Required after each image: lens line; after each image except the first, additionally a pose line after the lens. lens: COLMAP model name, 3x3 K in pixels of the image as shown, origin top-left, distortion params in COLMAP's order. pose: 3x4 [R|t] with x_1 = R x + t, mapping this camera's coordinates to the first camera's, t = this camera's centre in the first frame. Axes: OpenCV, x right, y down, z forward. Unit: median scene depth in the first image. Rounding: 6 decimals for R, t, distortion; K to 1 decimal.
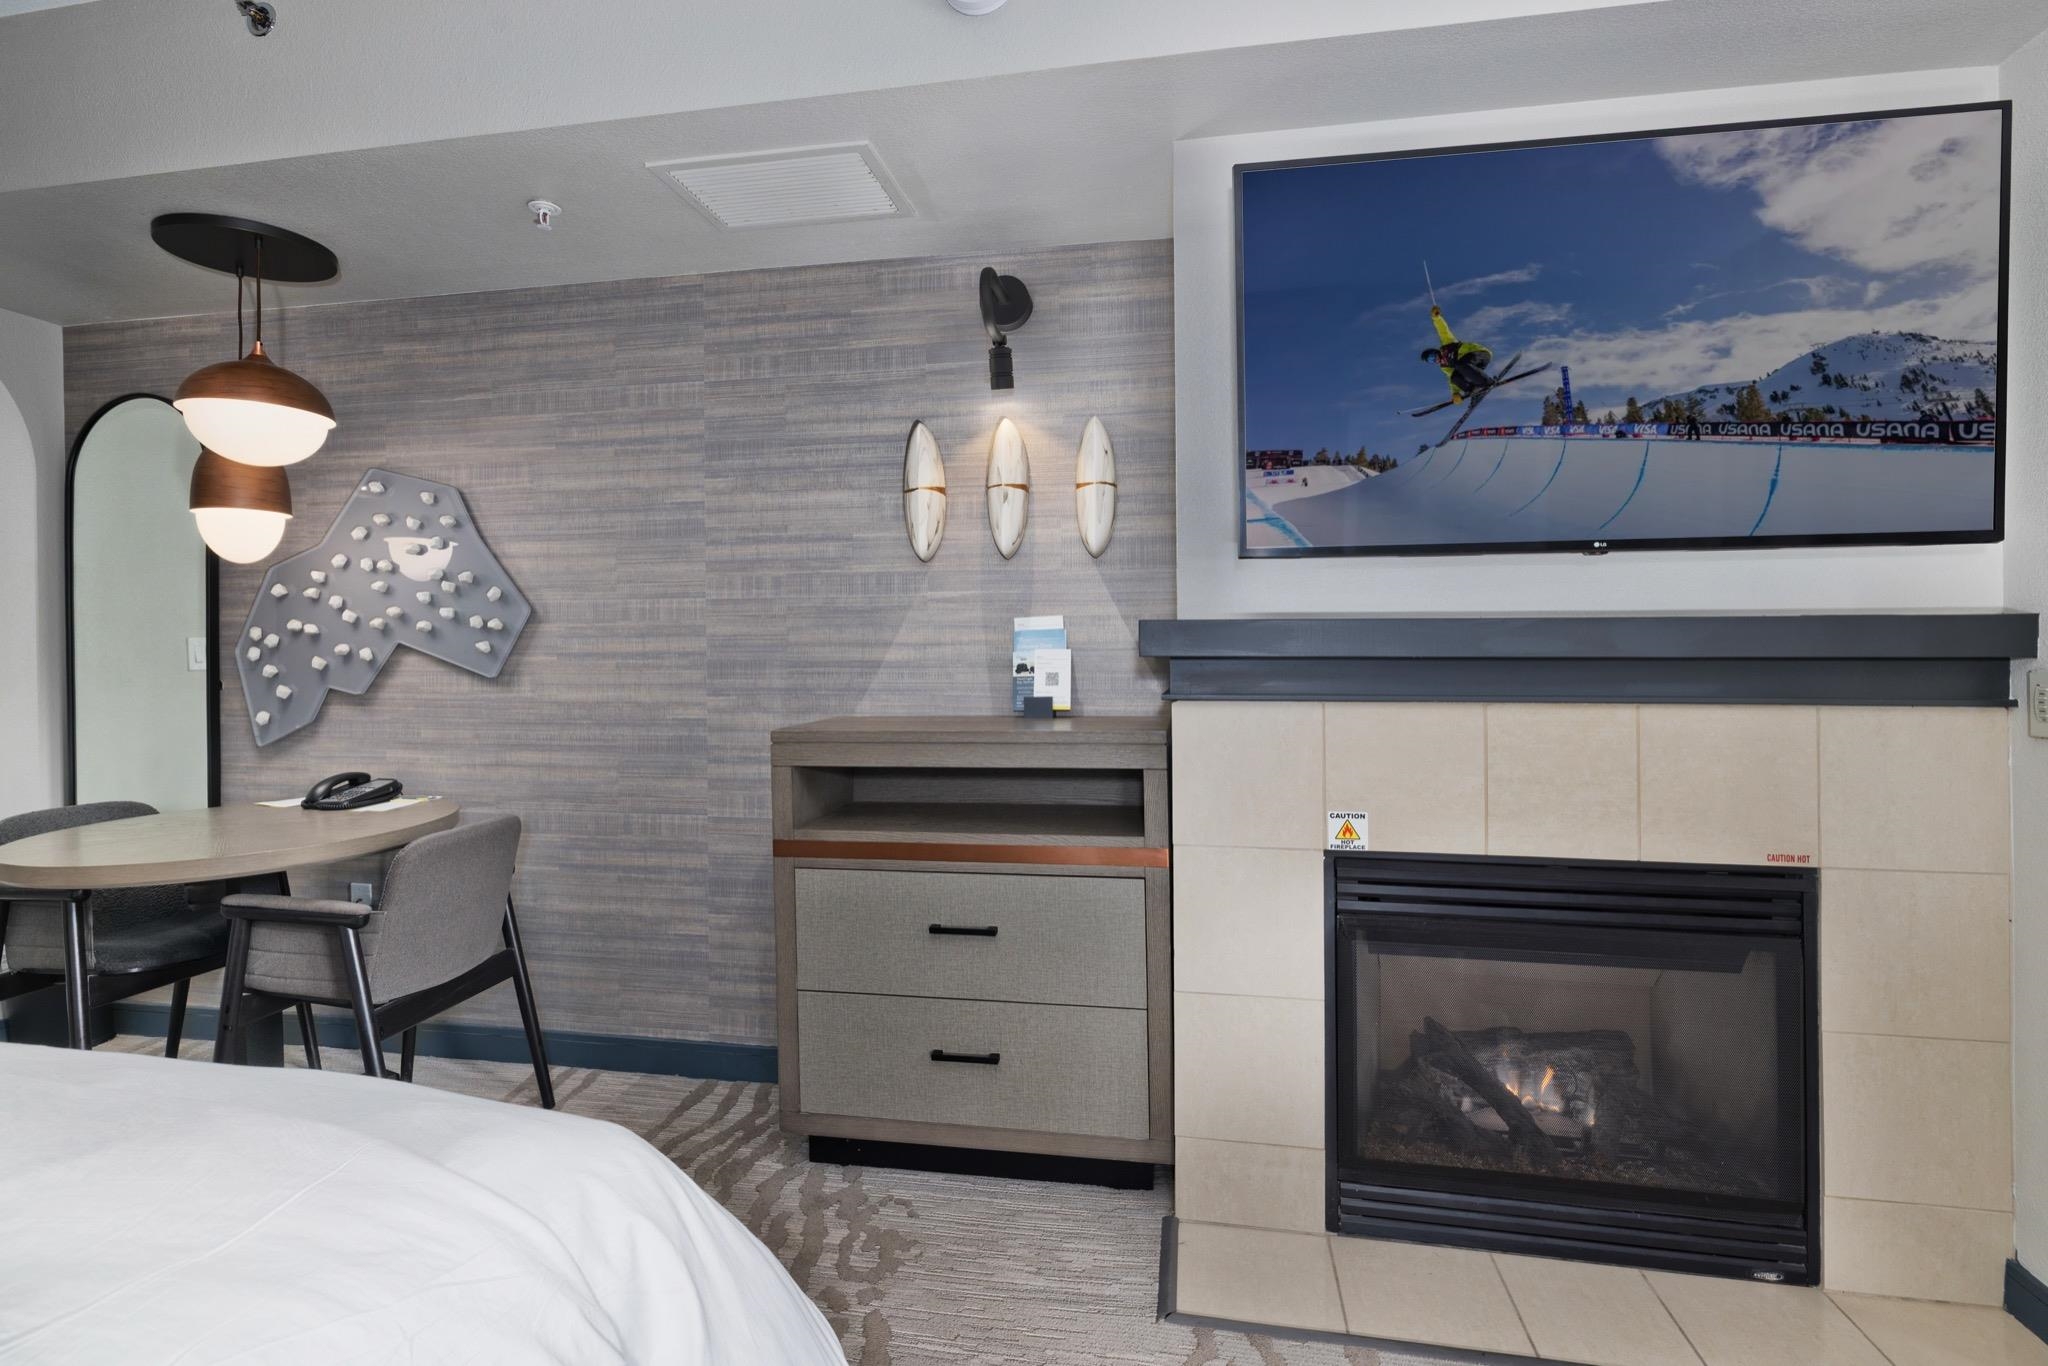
lens RADIAL K [[970.9, 0, 1002.4], [0, 970.9, 651.0], [0, 0, 1]] dist [-0.004590, -0.000248]
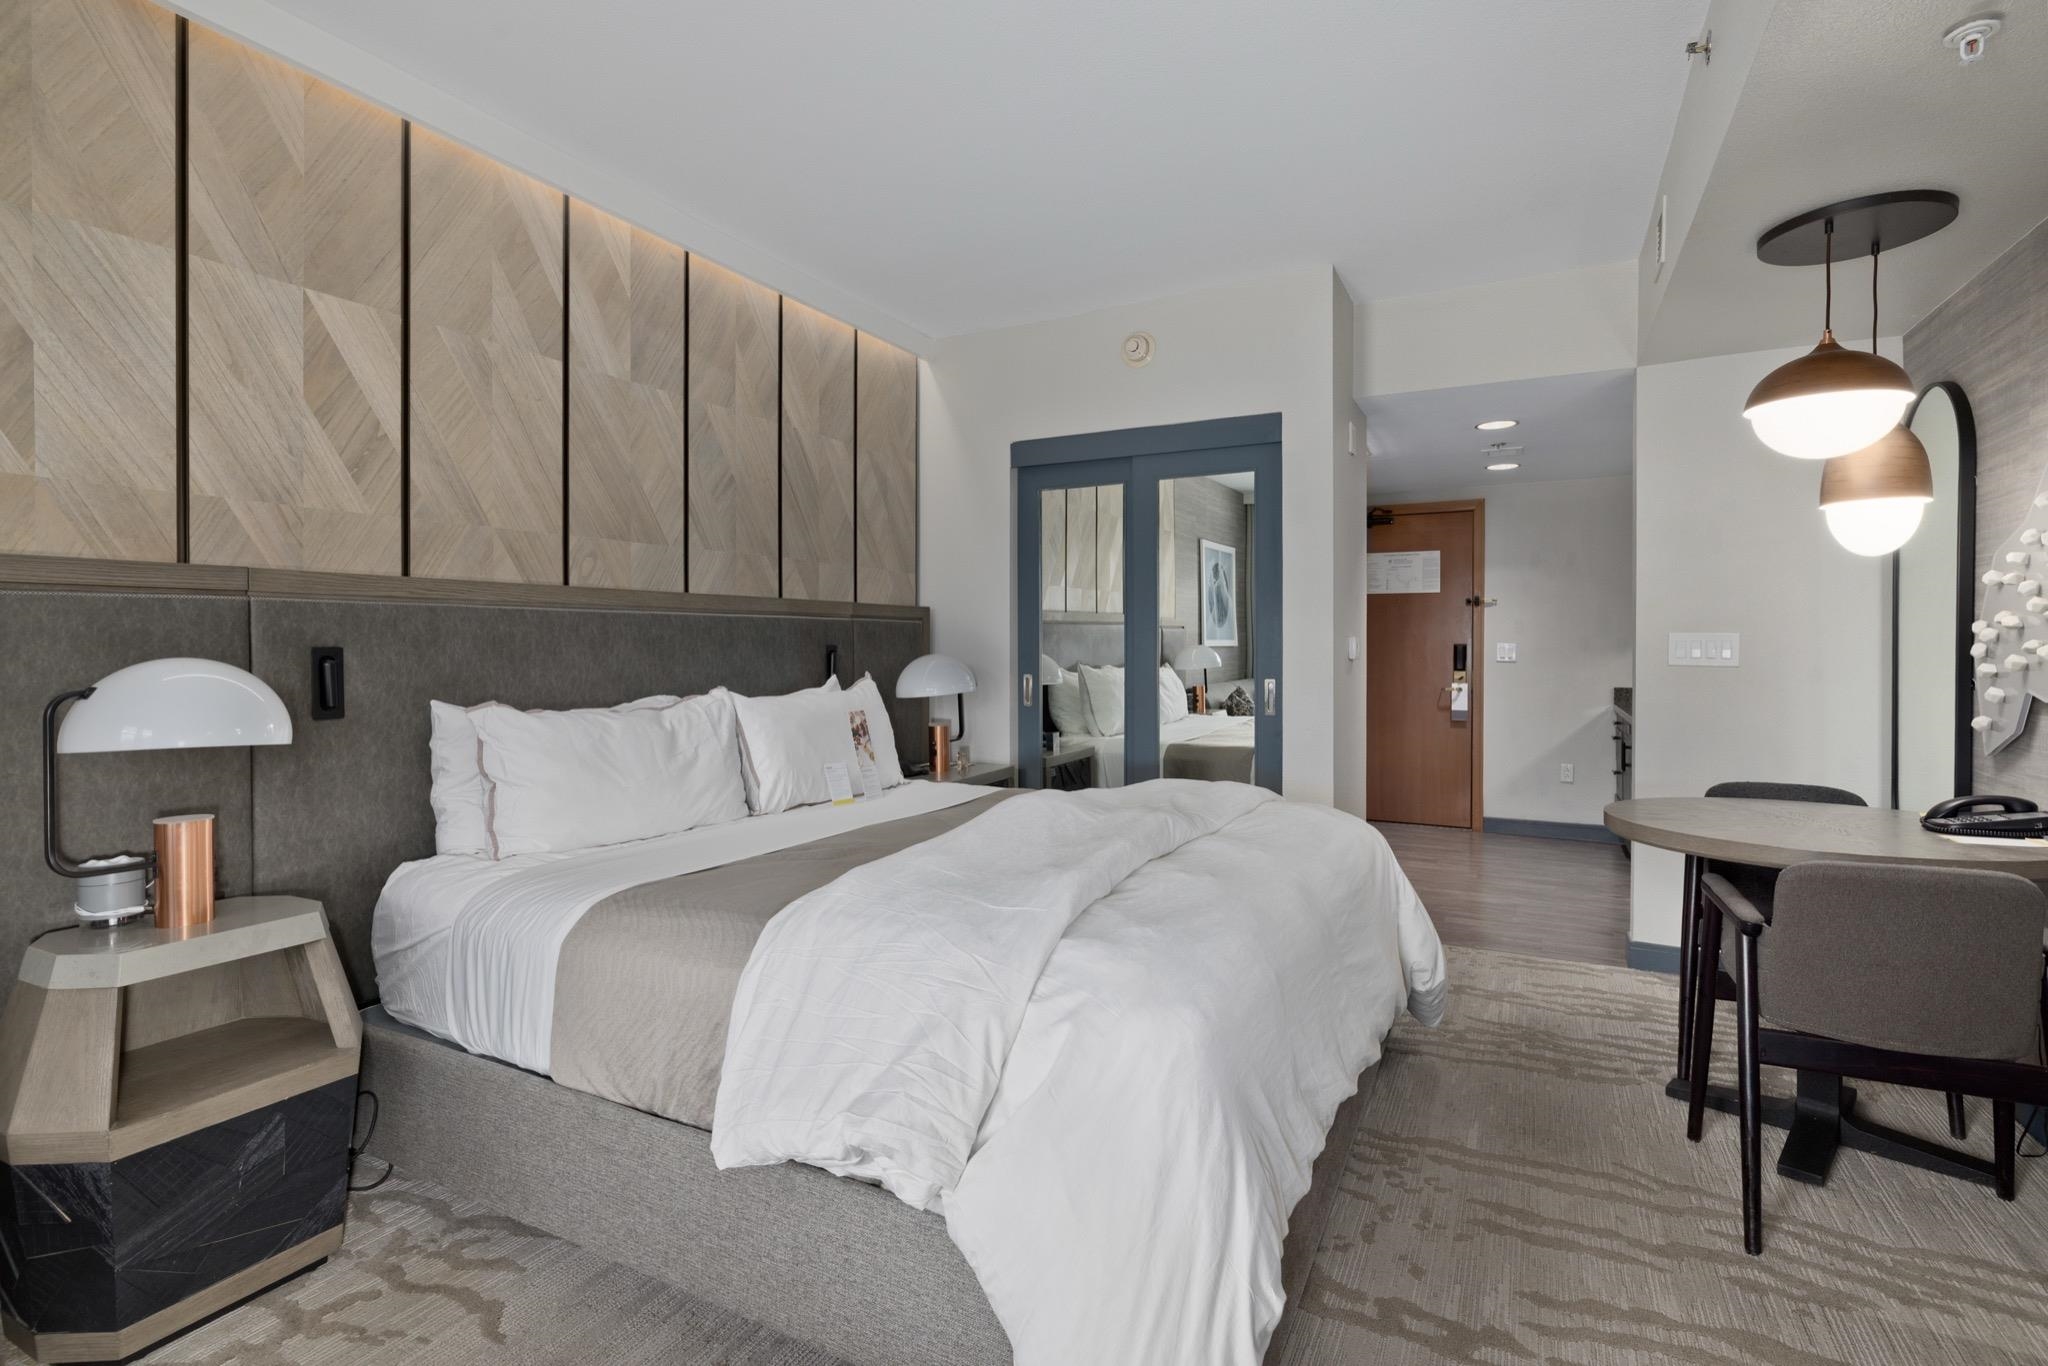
lens RADIAL K [[970.9, 0, 1002.4], [0, 970.9, 651.0], [0, 0, 1]] dist [-0.004590, -0.000248]
pose [[-0.298805, 0.010585, -0.954256, 0.359481], [-0.003281, 0.999921, 0.012119, -0.004478], [0.954309, 0.006753, -0.298746, 0.441314]]
